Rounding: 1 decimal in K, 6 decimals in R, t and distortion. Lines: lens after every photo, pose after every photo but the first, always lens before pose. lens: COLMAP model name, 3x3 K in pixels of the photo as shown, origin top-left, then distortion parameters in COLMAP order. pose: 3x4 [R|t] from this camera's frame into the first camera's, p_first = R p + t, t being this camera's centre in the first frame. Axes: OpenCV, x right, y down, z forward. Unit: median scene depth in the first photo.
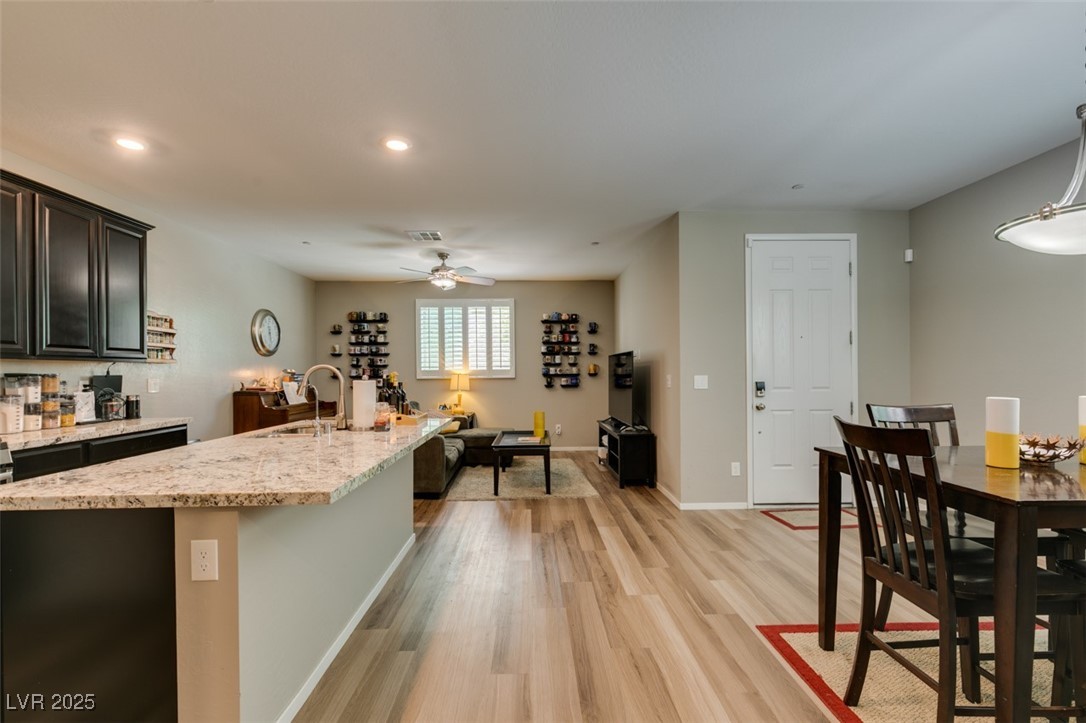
lens RADIAL K [[484.6, 0, 539.9], [0, 484.6, 369.2], [0, 0, 1]] dist [0.001728, -0.000519]
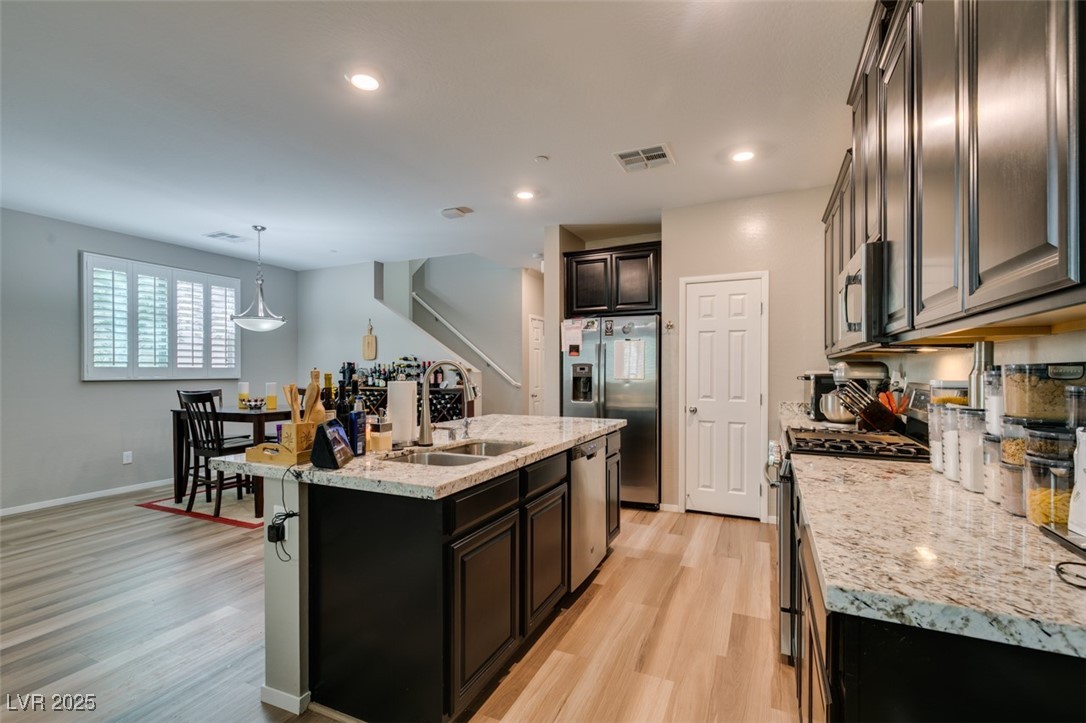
lens RADIAL K [[484.6, 0, 542.7], [0, 484.6, 370.6], [0, 0, 1]] dist [0.001728, -0.000519]
pose [[-0.898957, 0.010262, 0.437917, -0.357910], [0.007534, 0.999940, -0.007965, 0.005706], [-0.437973, -0.003861, -0.898980, 0.633851]]
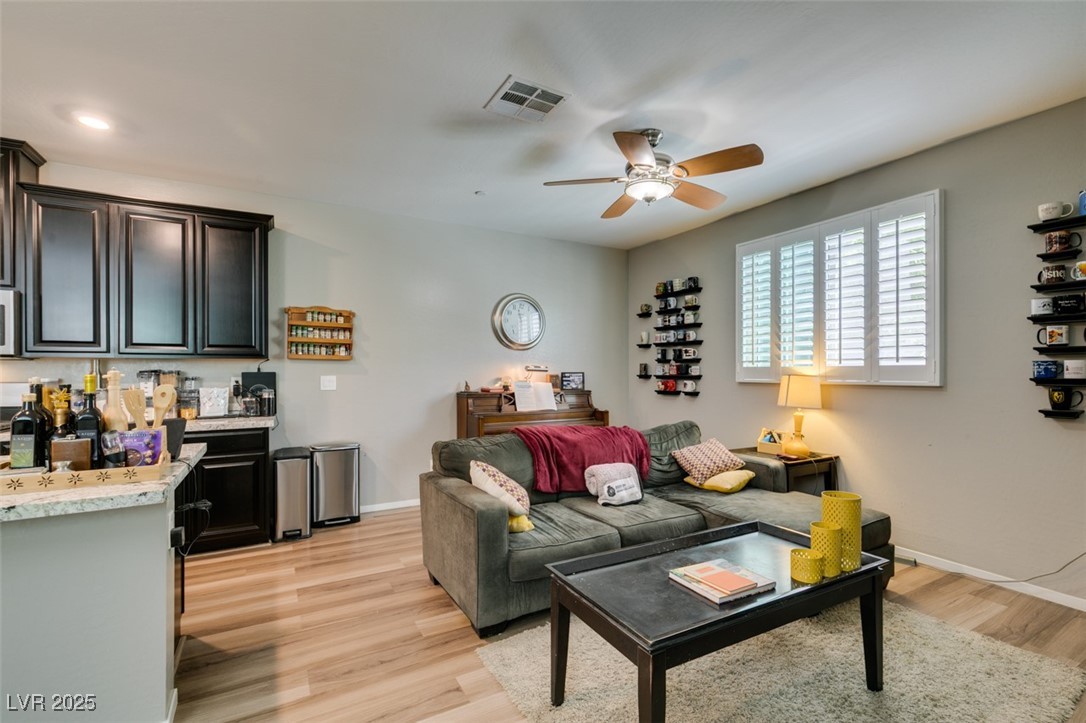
lens RADIAL K [[484.6, 0, 541.2], [0, 484.6, 371.7], [0, 0, 1]] dist [0.001728, -0.000519]
pose [[0.471360, 0.008959, -0.881895, 0.148998], [0.001832, 0.999936, 0.011138, 0.000737], [0.881939, -0.006866, 0.471314, 0.523033]]
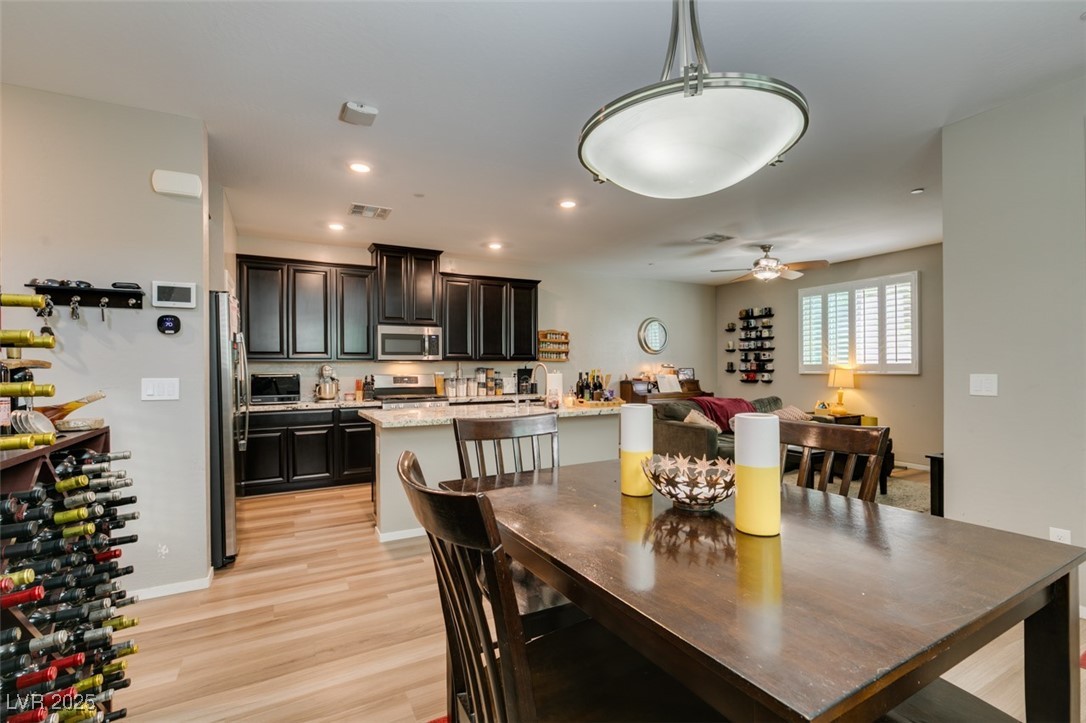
lens RADIAL K [[484.6, 0, 541.7], [0, 484.6, 367.3], [0, 0, 1]] dist [0.001728, -0.000519]
pose [[0.455188, 0.003933, -0.890387, 0.363529], [0.006144, 0.999953, 0.007558, -0.002754], [0.890374, -0.008911, 0.455142, 0.120955]]
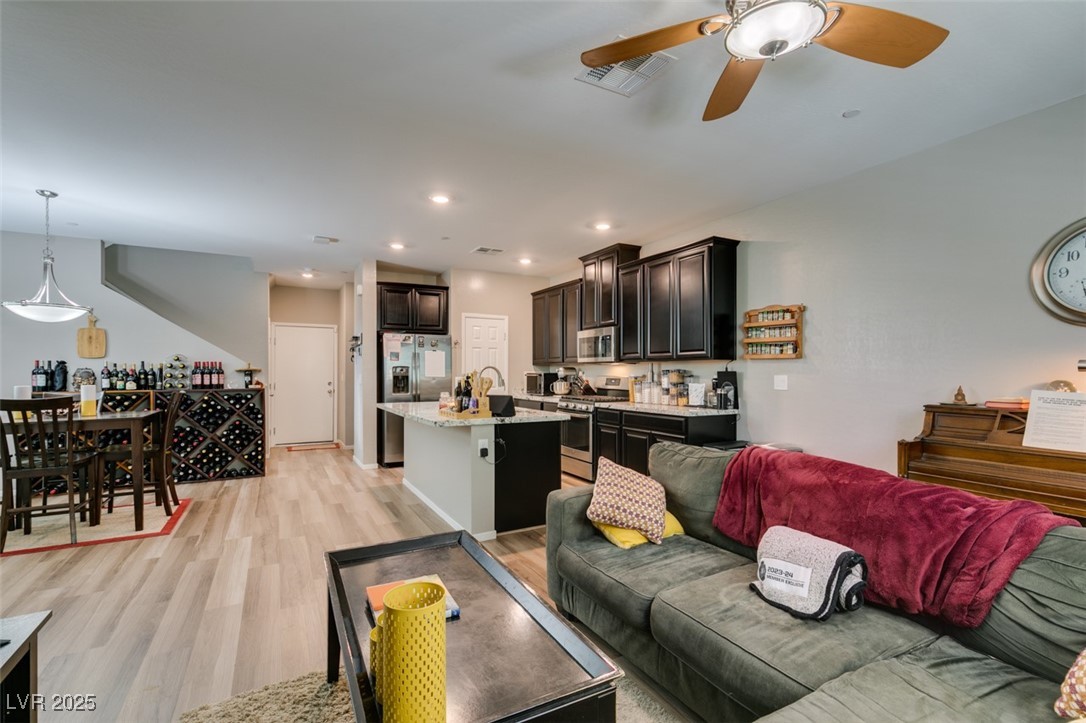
lens RADIAL K [[484.6, 0, 544.0], [0, 484.6, 370.8], [0, 0, 1]] dist [0.001728, -0.000519]
pose [[-0.884406, 0.009806, -0.466615, 0.030663], [0.011101, 0.999938, -0.000026, 0.003412], [0.466586, -0.005202, -0.884460, 0.923095]]
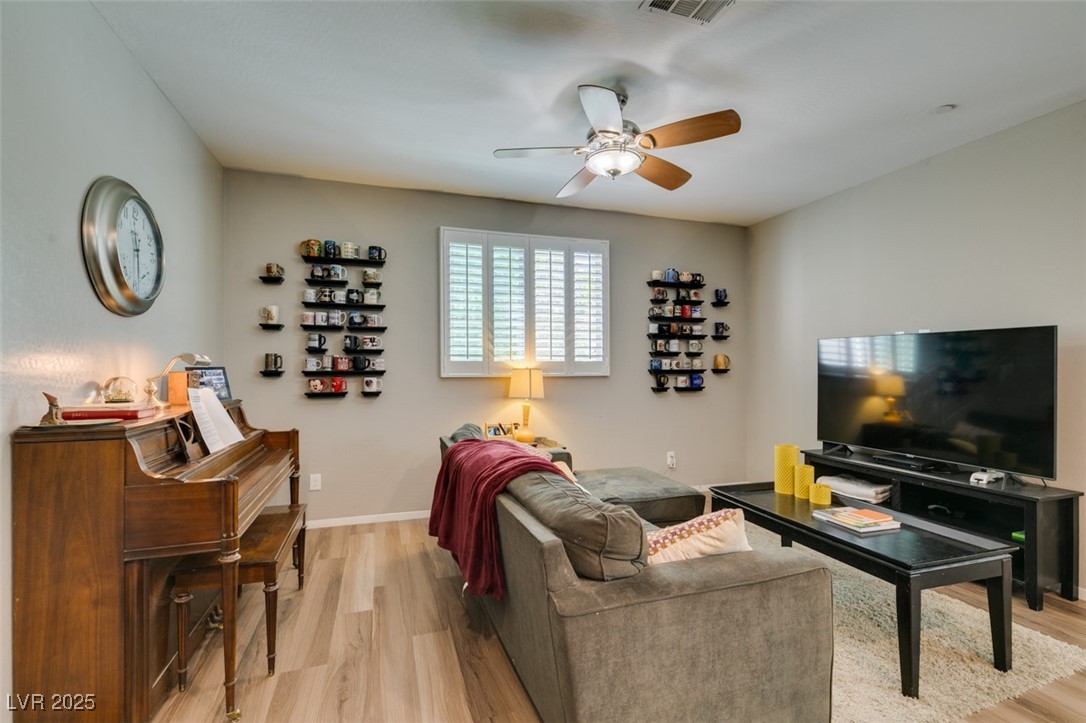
lens RADIAL K [[484.6, 0, 542.4], [0, 484.6, 365.5], [0, 0, 1]] dist [0.001728, -0.000519]
pose [[0.956343, 0.009104, 0.292104, -0.305038], [-0.010644, 0.999937, 0.003685, 0.004052], [-0.292052, -0.006633, 0.956379, 0.464794]]
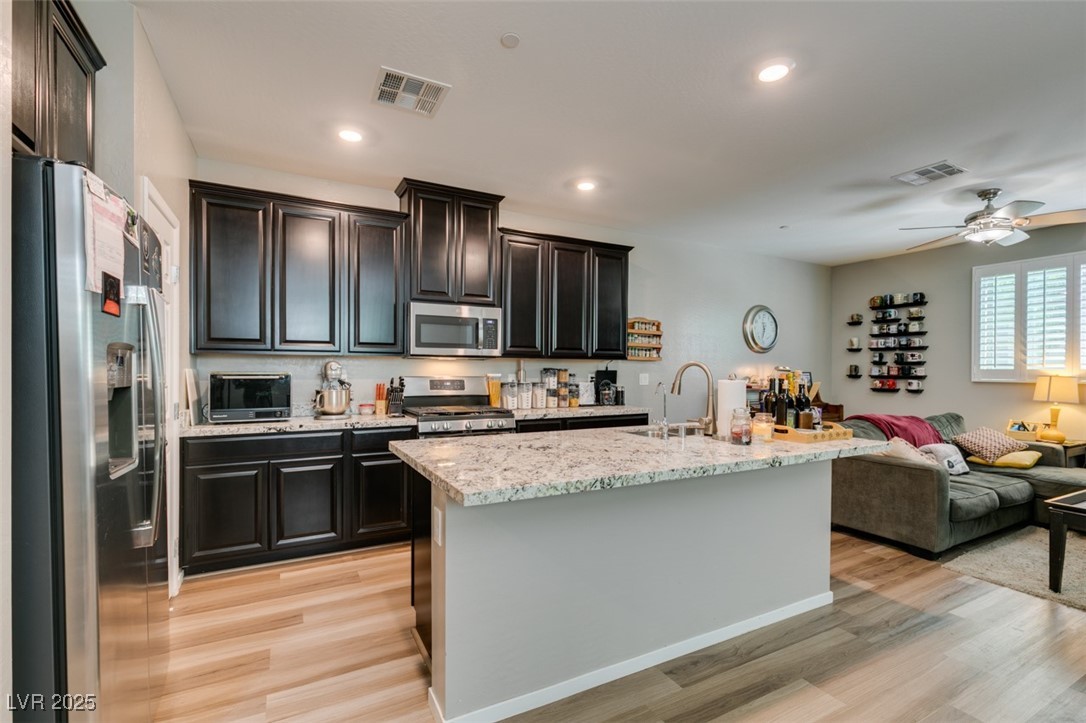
lens RADIAL K [[484.6, 0, 542.3], [0, 484.6, 371.6], [0, 0, 1]] dist [0.001728, -0.000519]
pose [[0.448947, 0.015403, -0.893426, 0.092456], [-0.006103, 0.999881, 0.014172, -0.000370], [0.893538, -0.000910, 0.448988, 0.134561]]
